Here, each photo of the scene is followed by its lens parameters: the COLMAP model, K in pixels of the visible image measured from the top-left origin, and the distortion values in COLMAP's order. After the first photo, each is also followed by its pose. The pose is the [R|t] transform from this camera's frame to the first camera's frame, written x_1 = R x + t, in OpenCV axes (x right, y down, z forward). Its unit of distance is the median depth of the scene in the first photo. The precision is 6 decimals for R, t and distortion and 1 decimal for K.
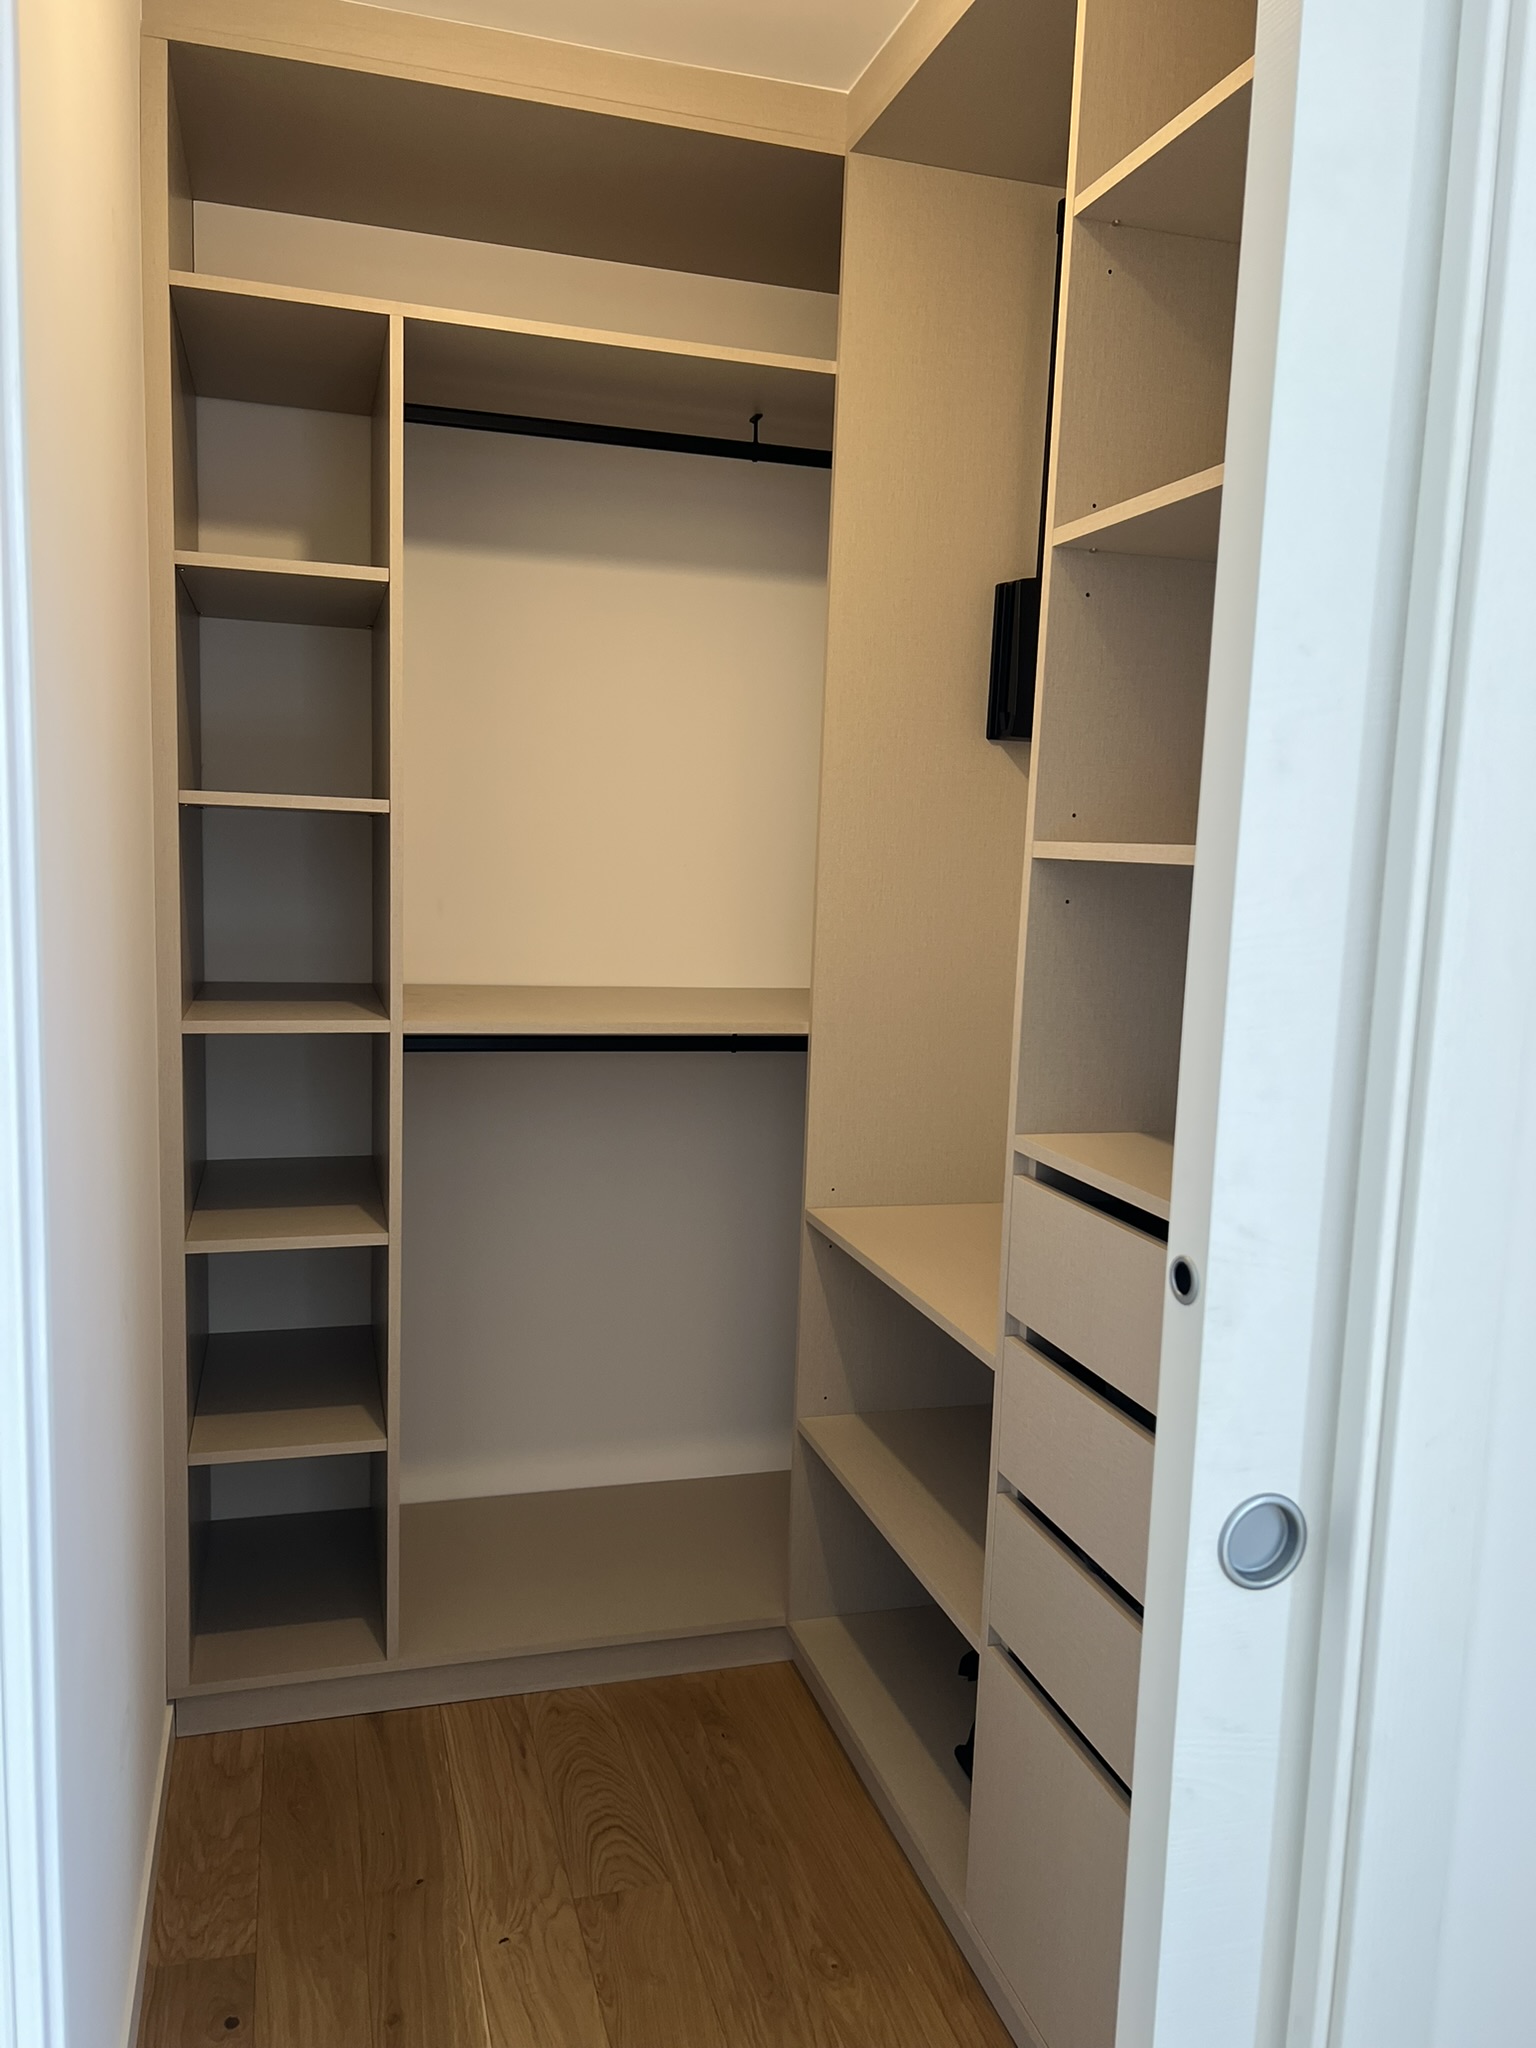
lens RADIAL K [[1547.4, 0, 768.0], [0, 1547.4, 1024.0], [0, 0, 1]] dist [0.022514, -0.044395]
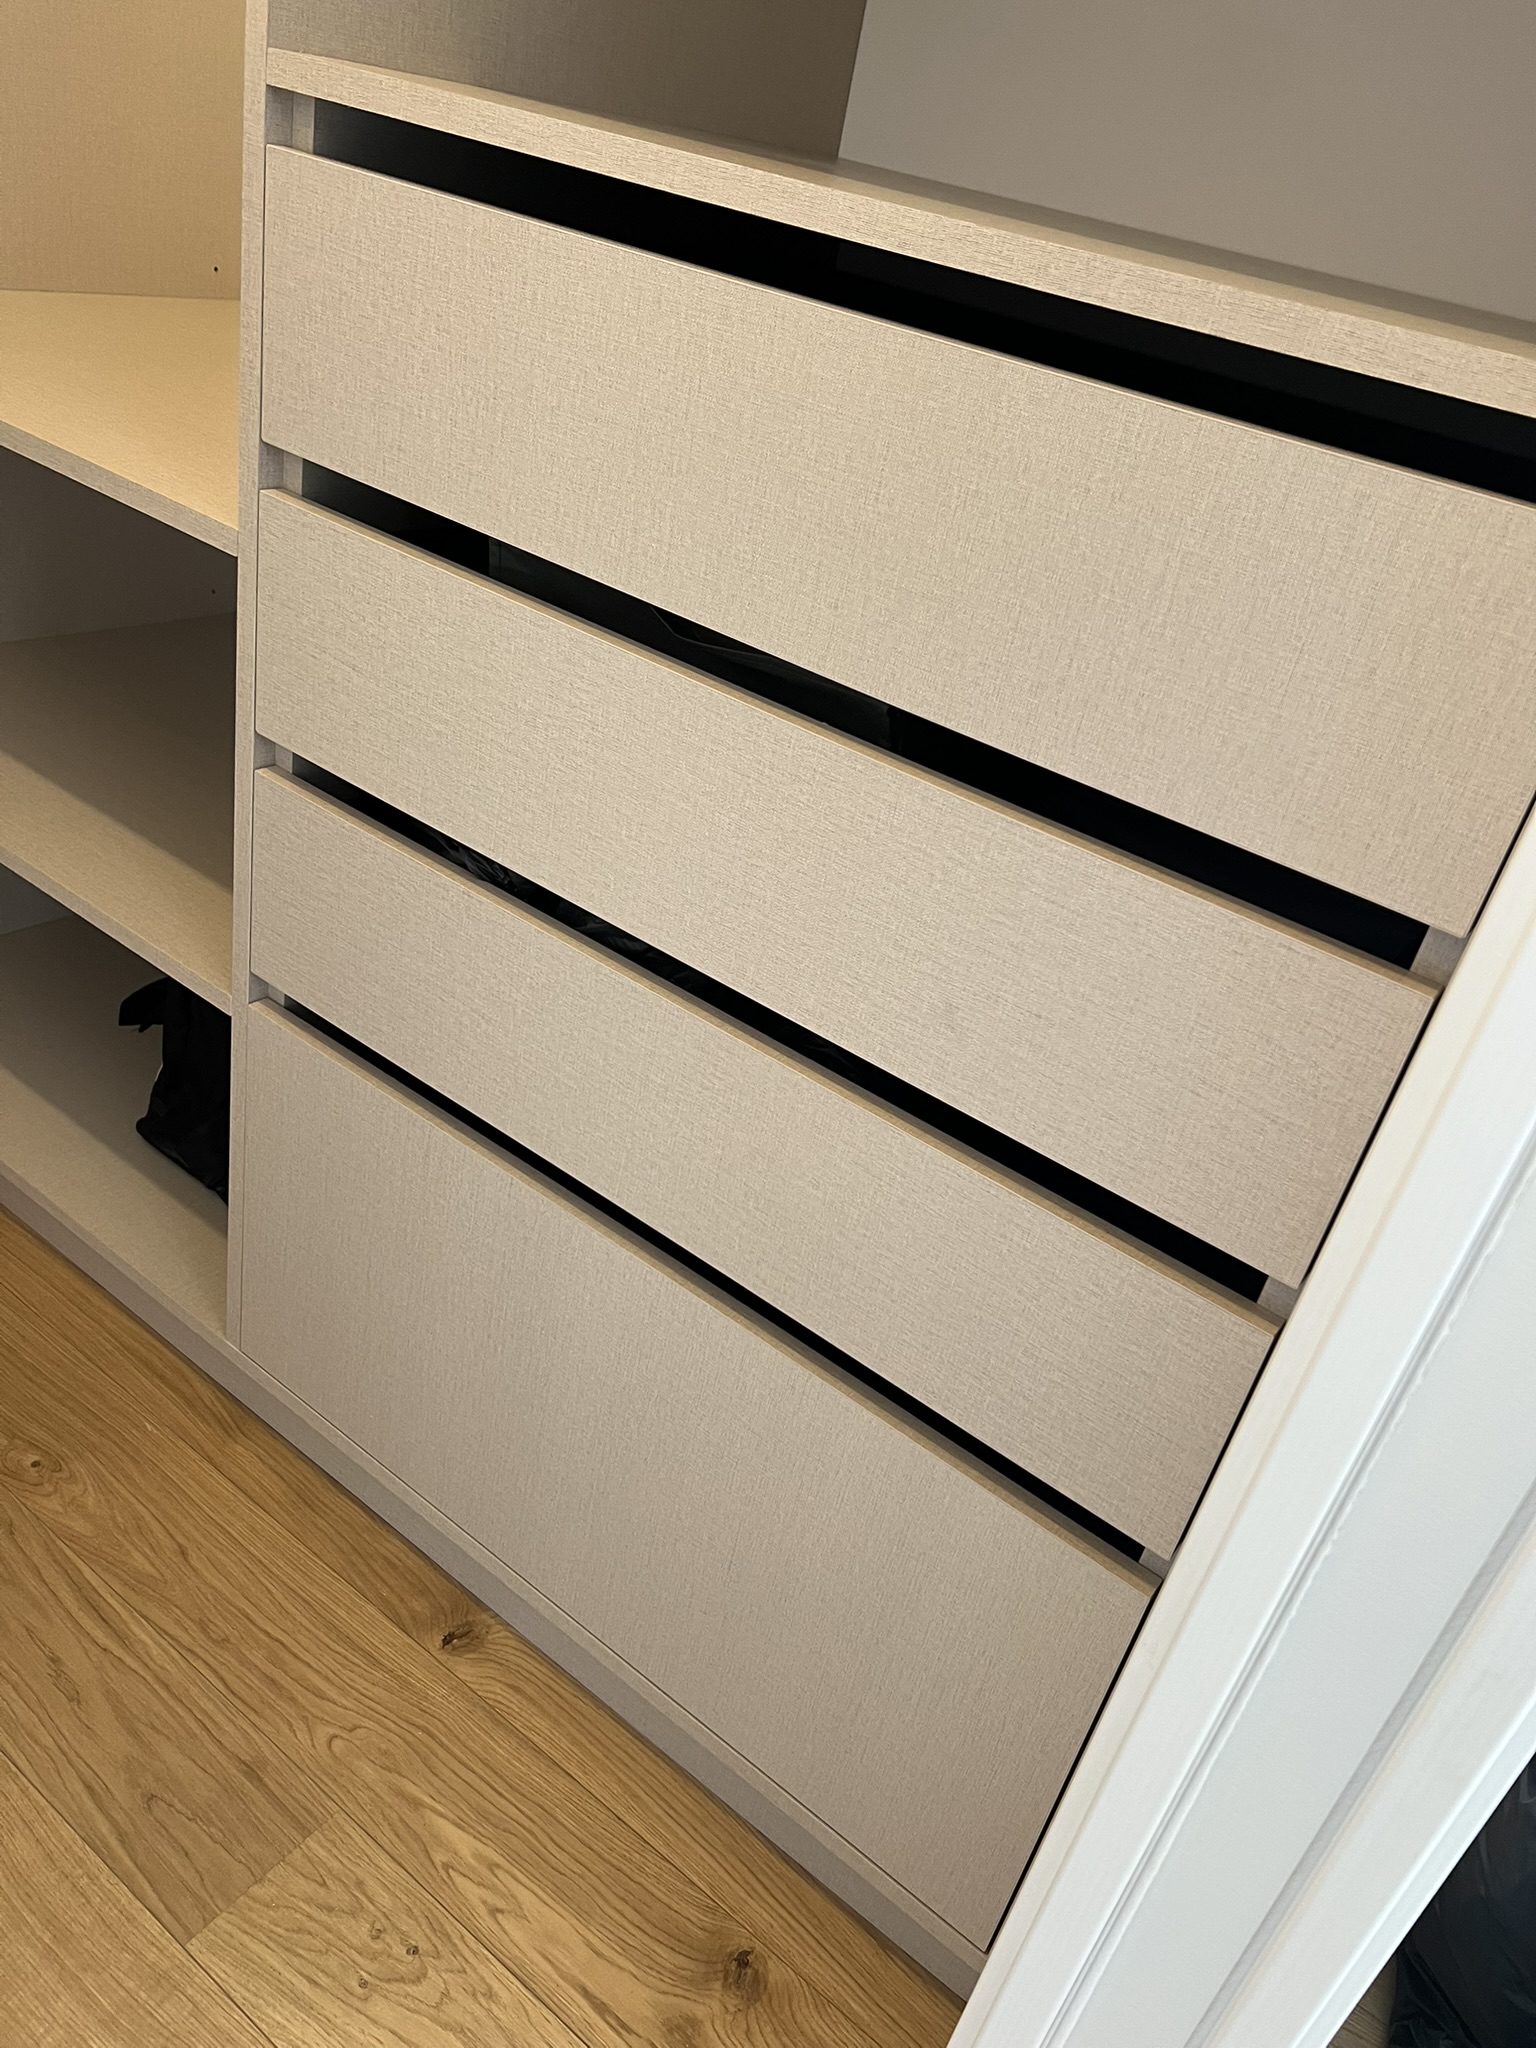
lens RADIAL K [[1573.3, 0, 770.9], [0, 1573.3, 1039.5], [0, 0, 1]] dist [0.021132, 0.000629]
pose [[0.791387, -0.218103, 0.571084, -0.055571], [-0.078441, 0.890238, 0.448691, 0.096414], [-0.606262, -0.399884, 0.687415, 0.377225]]
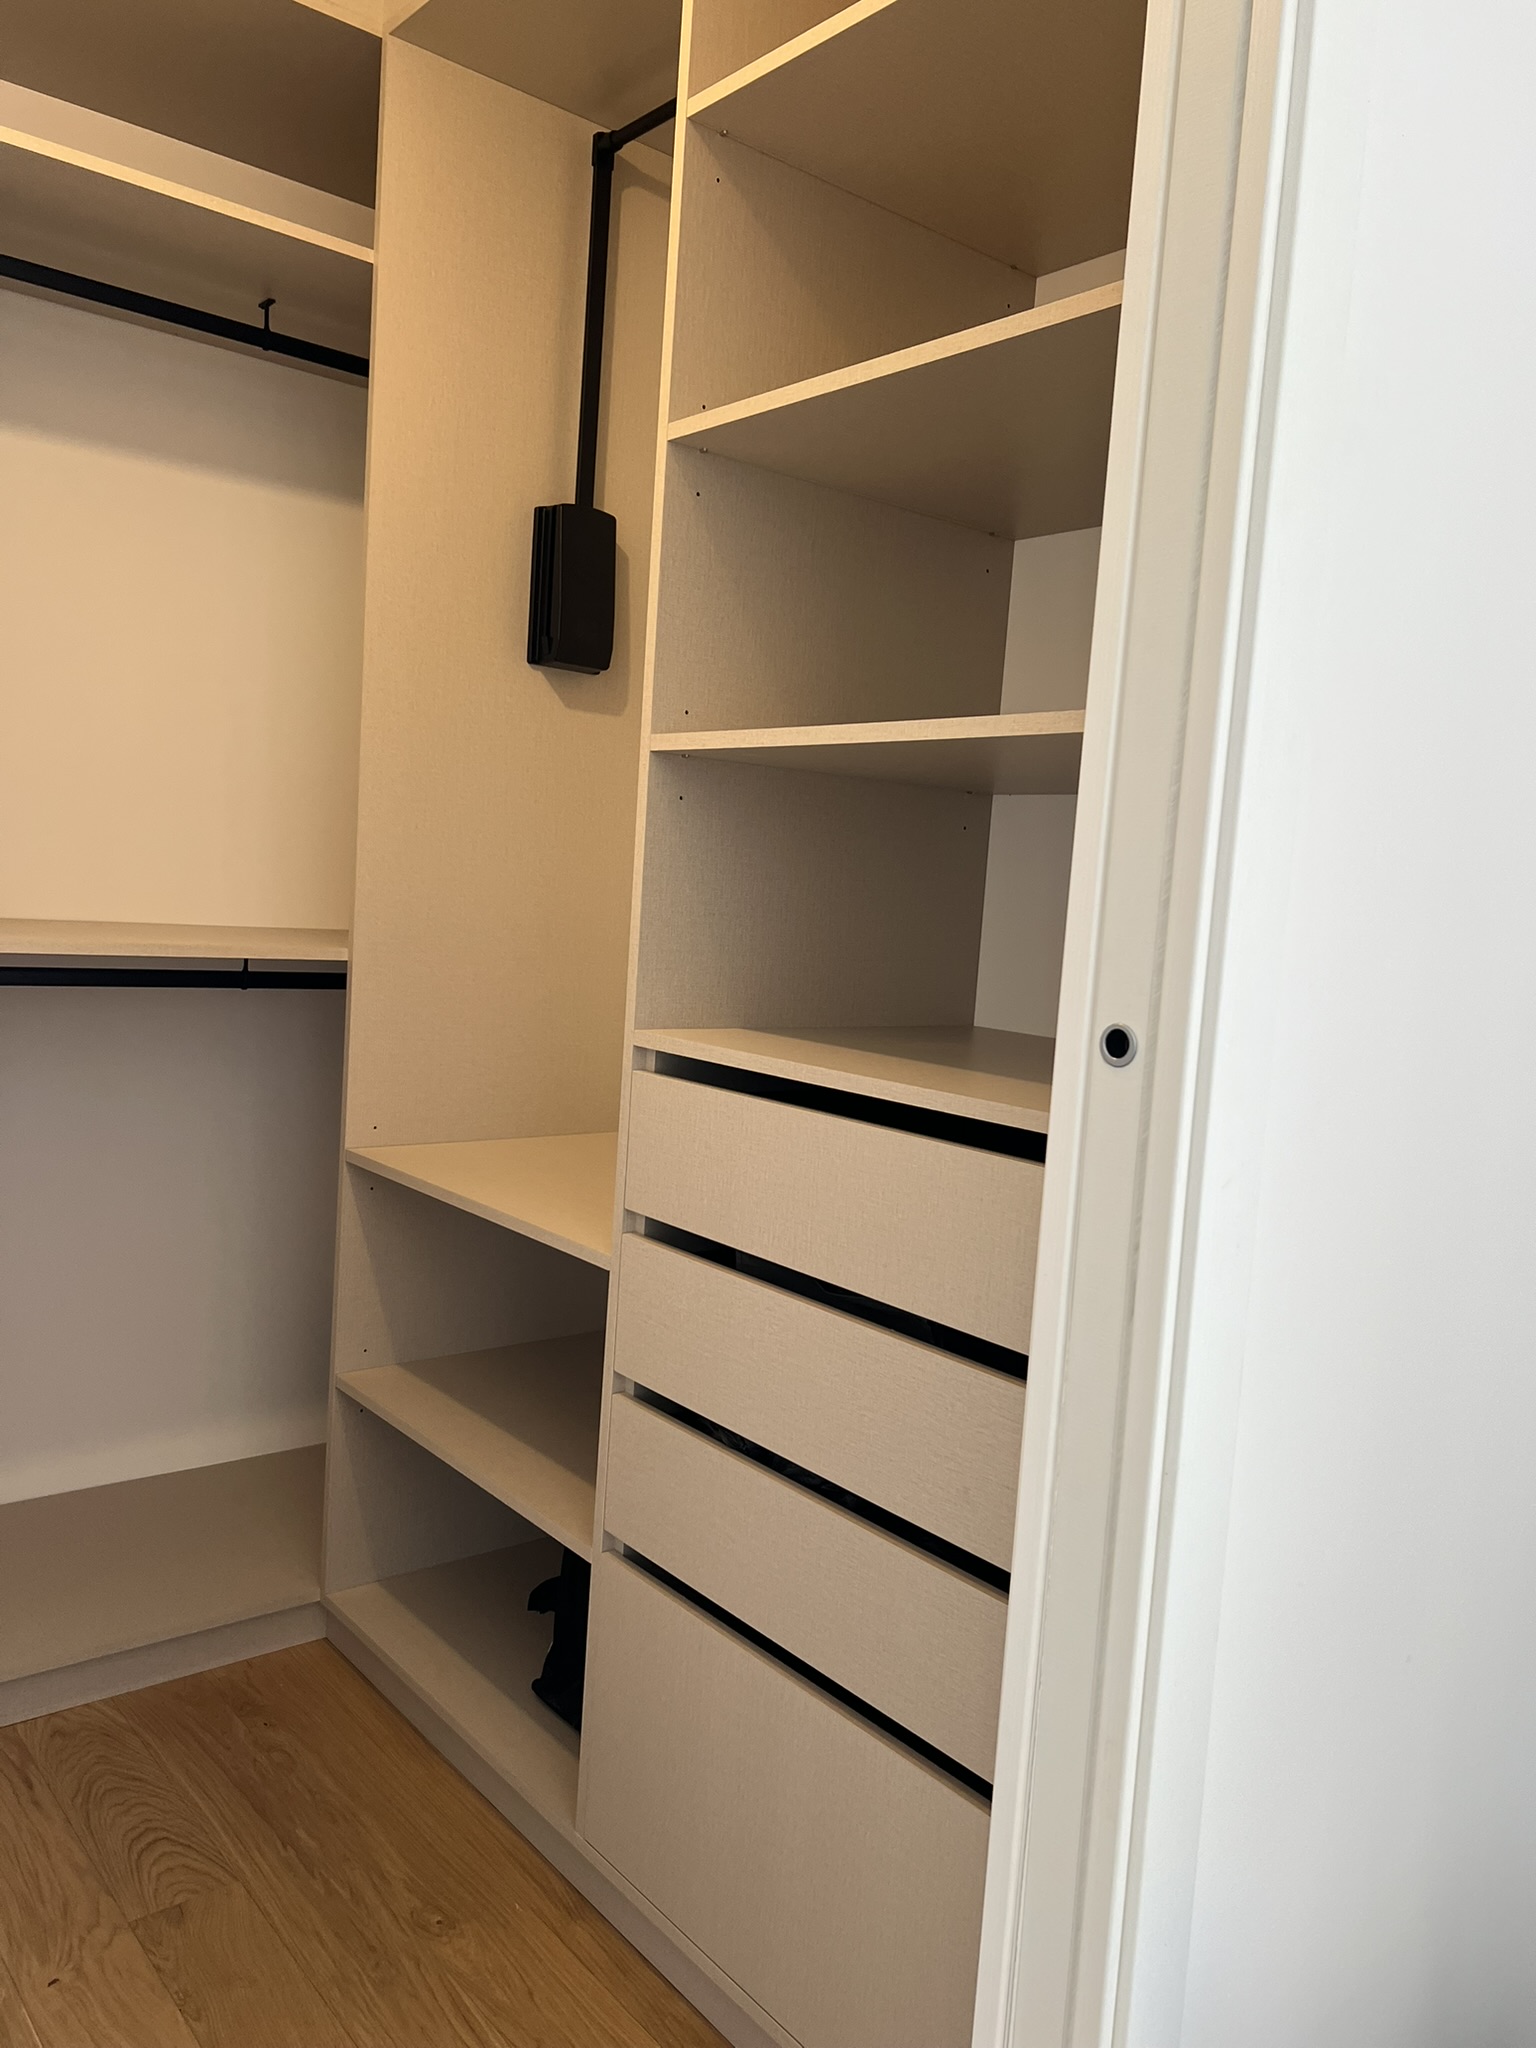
lens RADIAL K [[1547.4, 0, 768.0], [0, 1547.4, 1024.0], [0, 0, 1]] dist [0.022514, -0.044395]
pose [[0.918731, -0.012150, 0.394696, -0.132237], [0.016026, 0.999850, -0.006525, 0.065457], [-0.394558, 0.012320, 0.918789, 0.042917]]
